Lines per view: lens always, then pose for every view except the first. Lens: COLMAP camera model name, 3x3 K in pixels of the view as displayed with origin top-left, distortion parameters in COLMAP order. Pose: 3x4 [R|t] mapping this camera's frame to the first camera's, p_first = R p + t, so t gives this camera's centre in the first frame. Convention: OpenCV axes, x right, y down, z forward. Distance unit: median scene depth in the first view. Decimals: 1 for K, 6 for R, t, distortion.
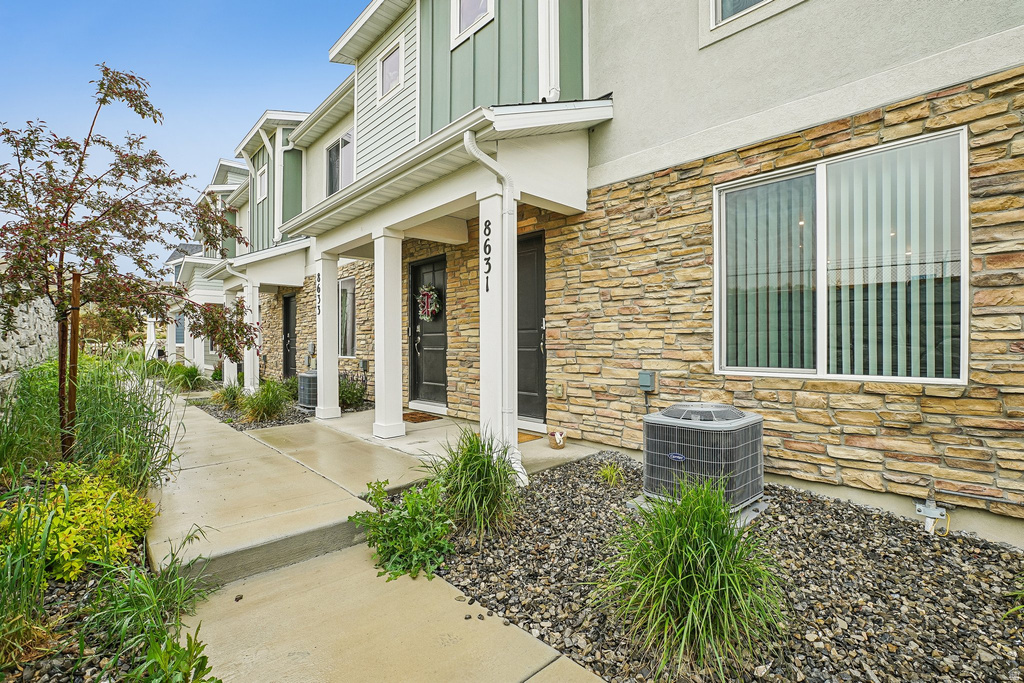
lens RADIAL K [[469.2, 0, 517.6], [0, 469.2, 346.5], [0, 0, 1]] dist [-0.020643, 0.005487]
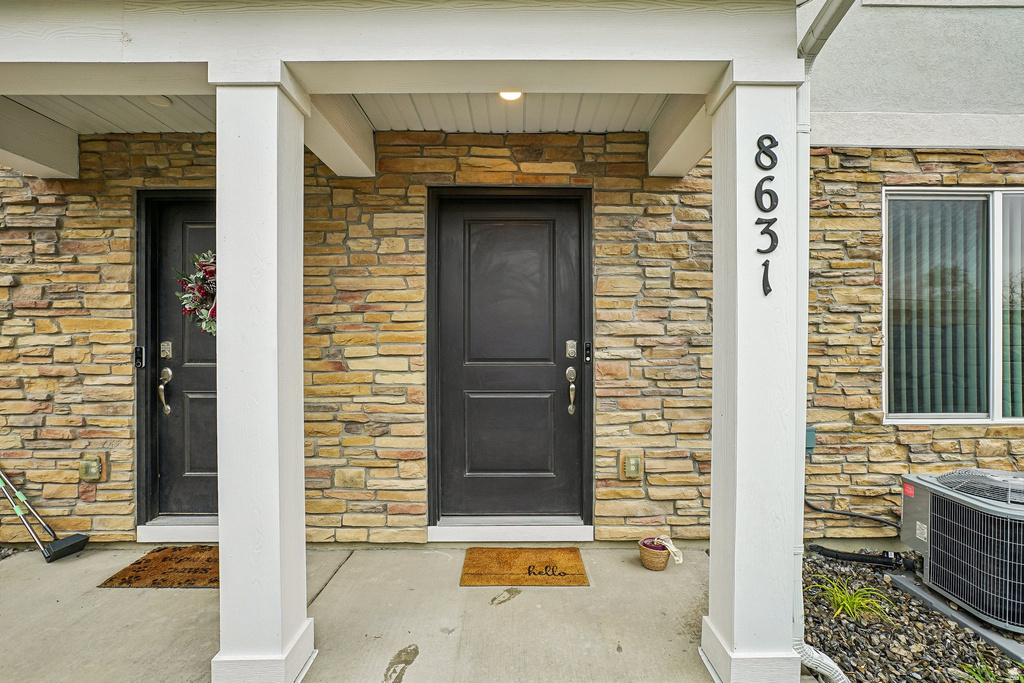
lens RADIAL K [[469.2, 0, 506.8], [0, 469.2, 351.3], [0, 0, 1]] dist [-0.020643, 0.005487]
pose [[0.685254, -0.004253, 0.728292, -0.556435], [0.004482, 0.999989, 0.001622, -0.065372], [-0.728290, 0.002152, 0.685265, 0.875917]]
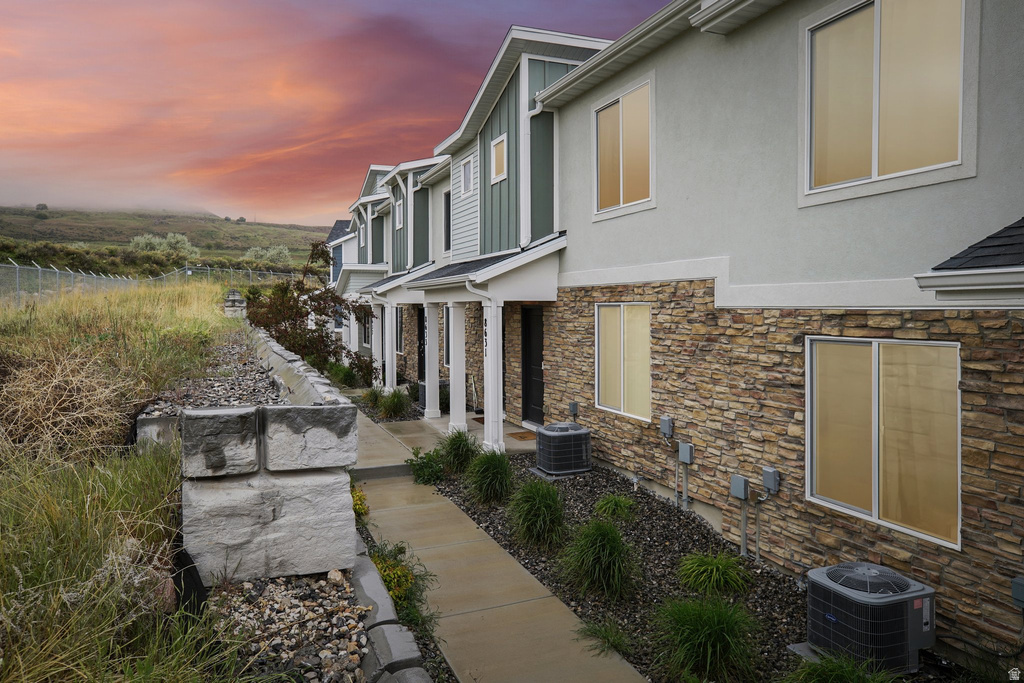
lens RADIAL K [[743.2, 0, 513.3], [0, 743.2, 334.1], [0, 0, 1]] dist [0.012535, 0.000400]
pose [[0.923792, 0.016682, -0.382531, 1.155063], [-0.003158, 0.999348, 0.035954, -0.308083], [0.382881, -0.032006, 0.923243, -1.660958]]
